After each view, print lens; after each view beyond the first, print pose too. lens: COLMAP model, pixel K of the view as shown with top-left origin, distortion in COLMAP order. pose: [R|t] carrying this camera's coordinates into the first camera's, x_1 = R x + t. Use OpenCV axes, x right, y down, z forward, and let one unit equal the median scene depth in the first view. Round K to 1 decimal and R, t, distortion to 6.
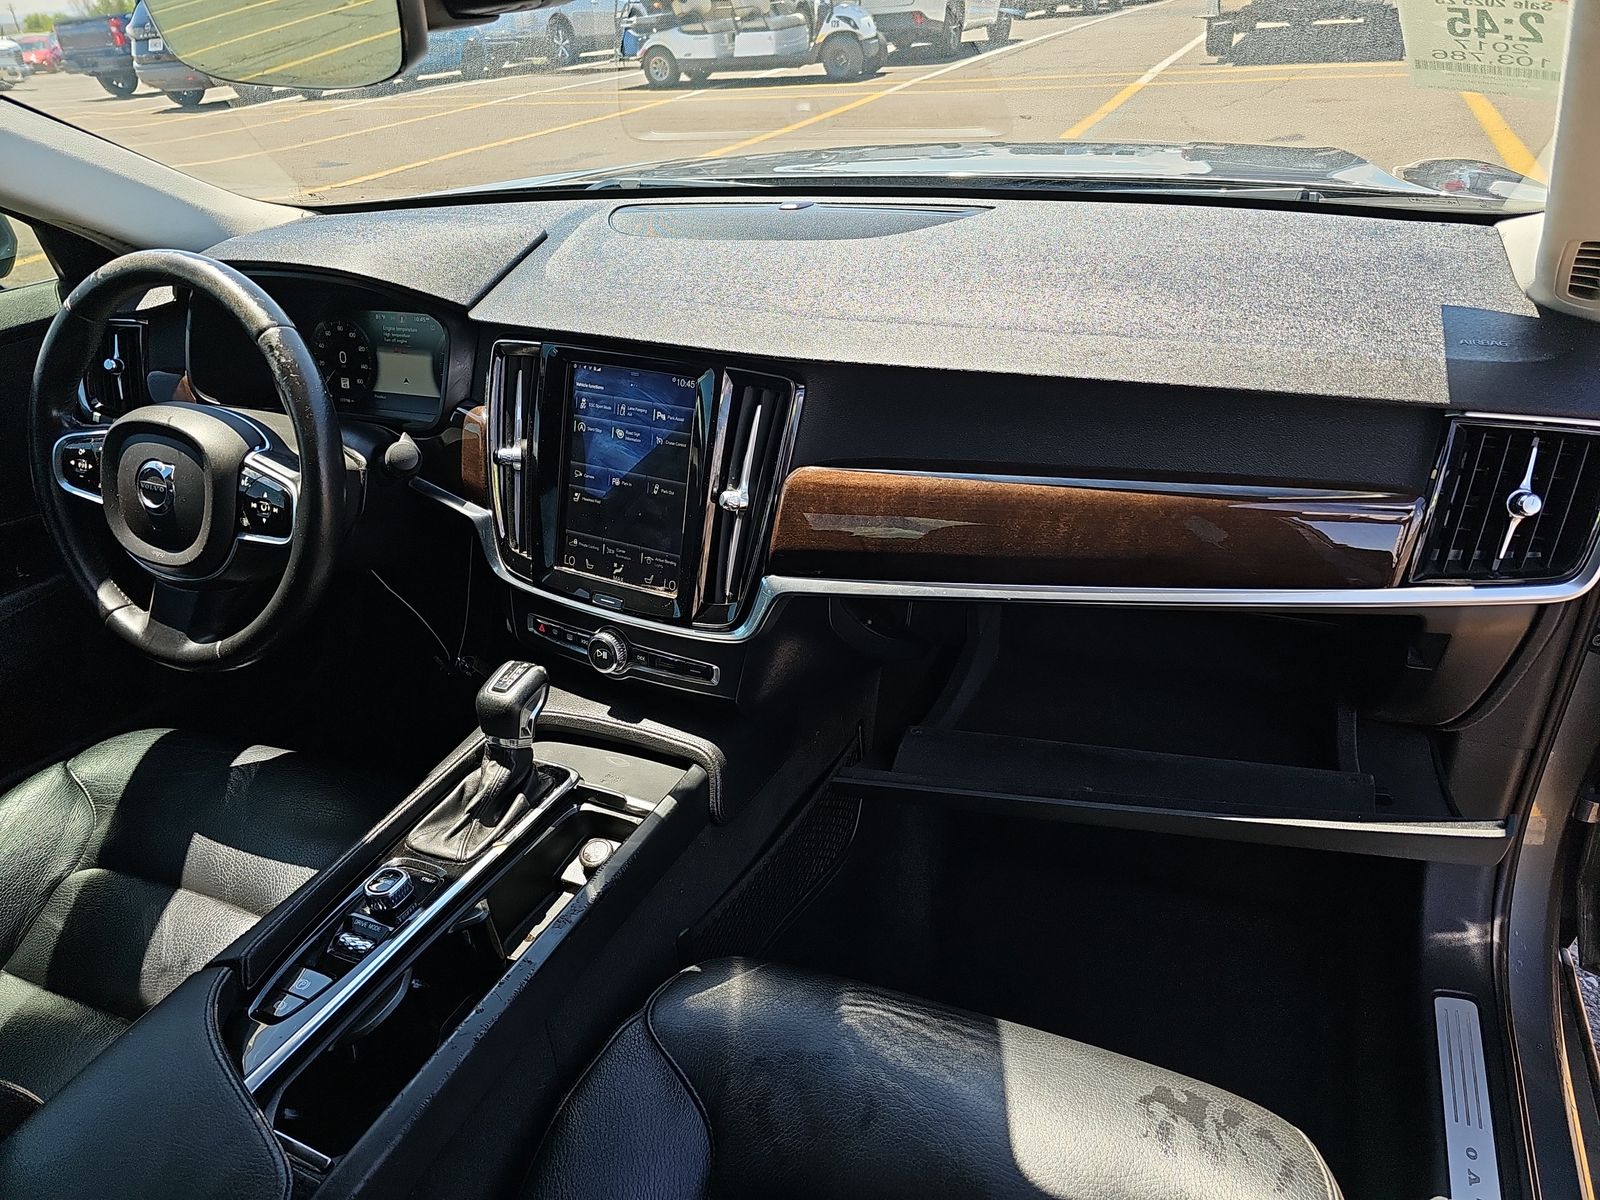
lens RADIAL K [[1067.8, 0, 800.0], [0, 1067.8, 600.0], [0, 0, 1]] dist [-0.000273, -0.002497]
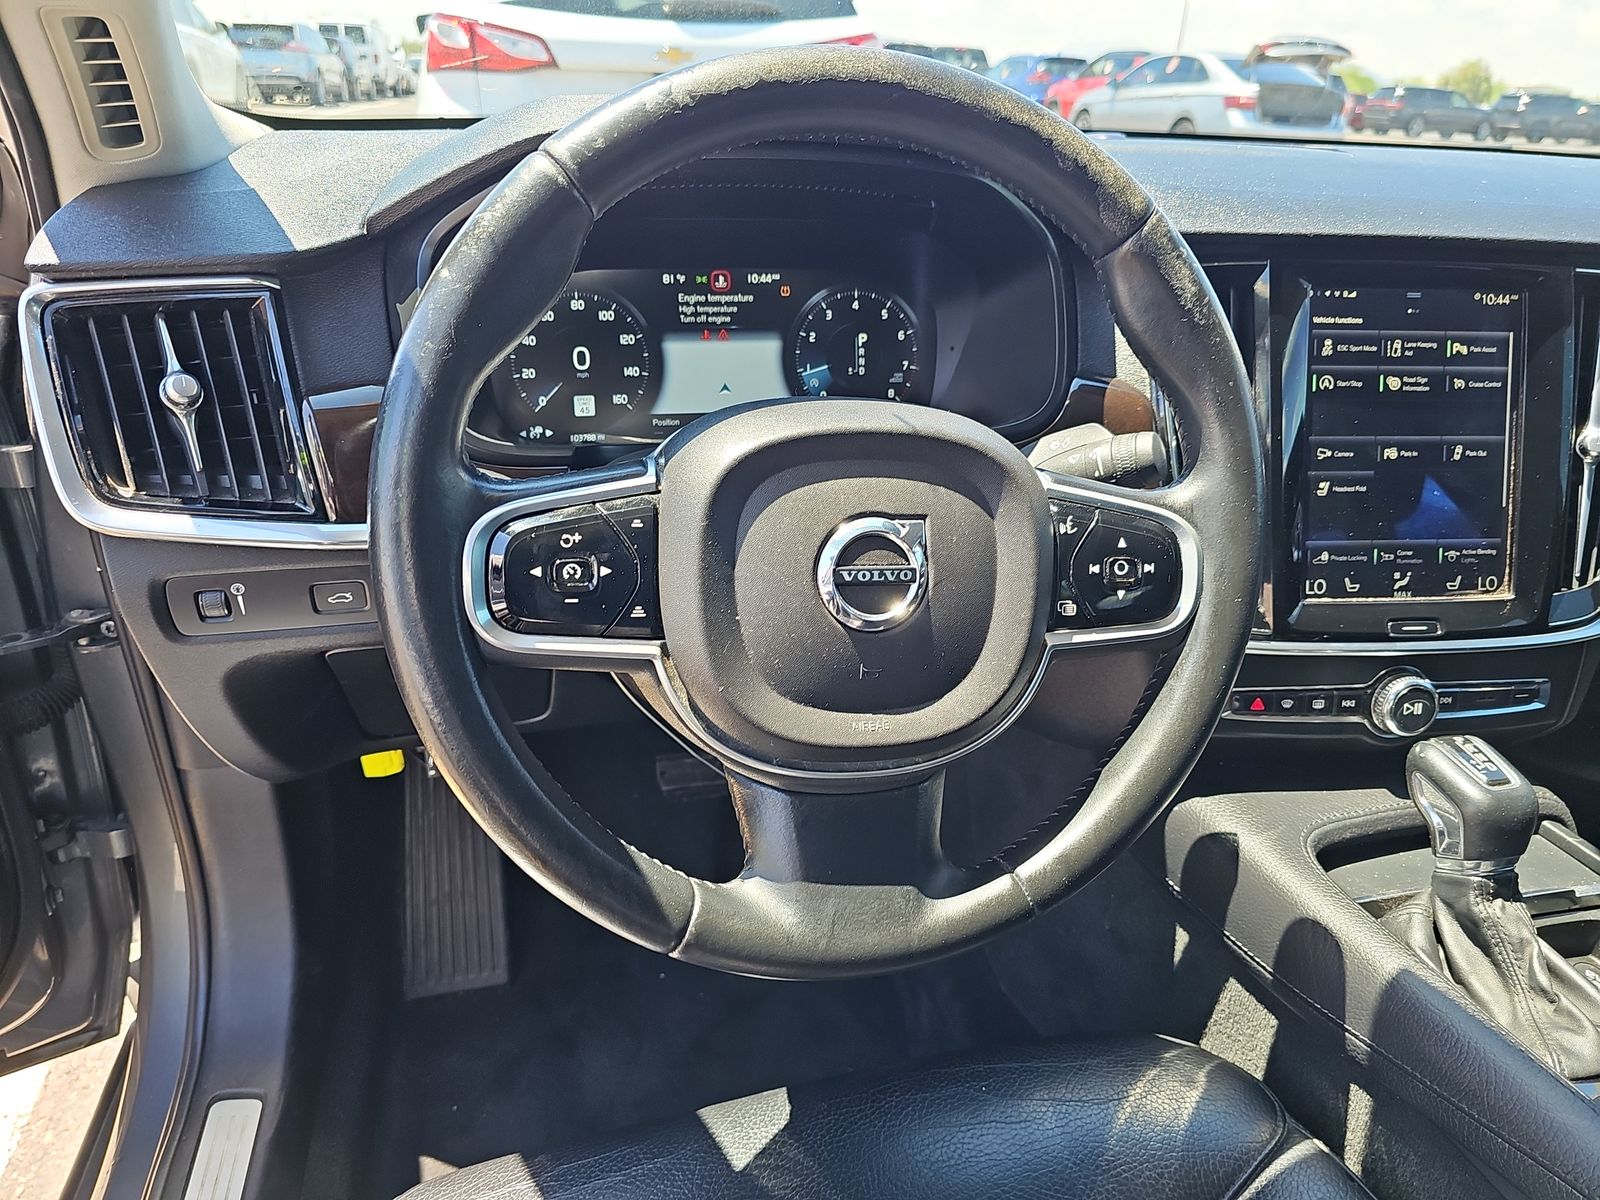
lens RADIAL K [[1049.1, 0, 800.0], [0, 1049.1, 600.0], [0, 0, 1]] dist [-0.001653, 0.000089]
pose [[0.775181, -0.175857, 0.606769, -0.895245], [0.236192, 0.971497, -0.020184, -0.095771], [-0.585925, 0.158961, 0.794622, 0.702732]]
